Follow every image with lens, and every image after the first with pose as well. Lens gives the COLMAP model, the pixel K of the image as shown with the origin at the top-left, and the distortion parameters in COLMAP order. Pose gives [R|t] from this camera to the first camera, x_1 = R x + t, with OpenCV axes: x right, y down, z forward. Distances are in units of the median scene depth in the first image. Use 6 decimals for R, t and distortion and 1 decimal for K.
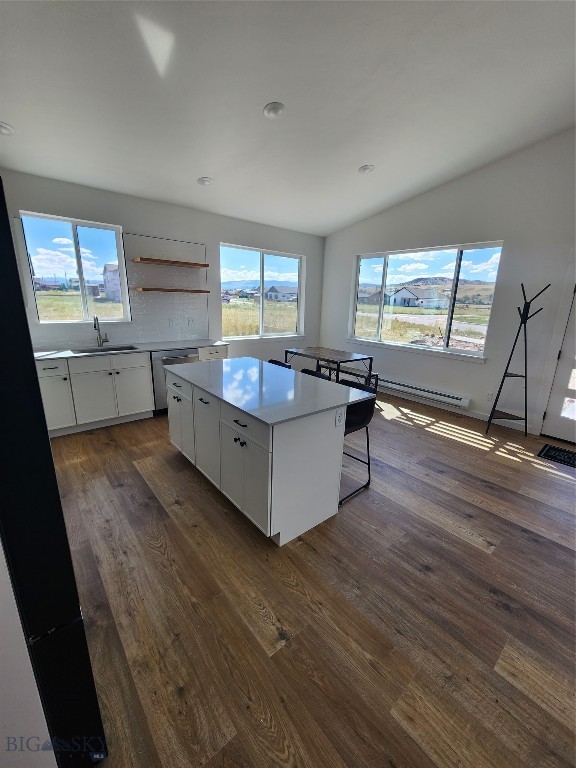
lens RADIAL K [[317.0, 0, 294.6], [0, 317.0, 382.8], [0, 0, 1]] dist [0.000180, -0.000817]
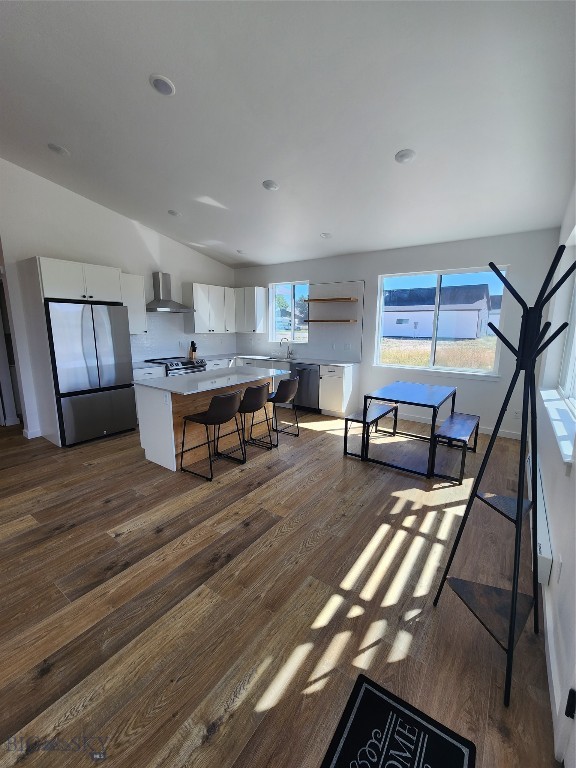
lens RADIAL K [[317.0, 0, 294.6], [0, 317.0, 382.8], [0, 0, 1]] dist [0.000180, -0.000817]
pose [[0.242391, 0.141735, -0.959770, 1.175571], [-0.246432, 0.965820, 0.080391, -0.159121], [0.938359, 0.217032, 0.269034, 0.787444]]
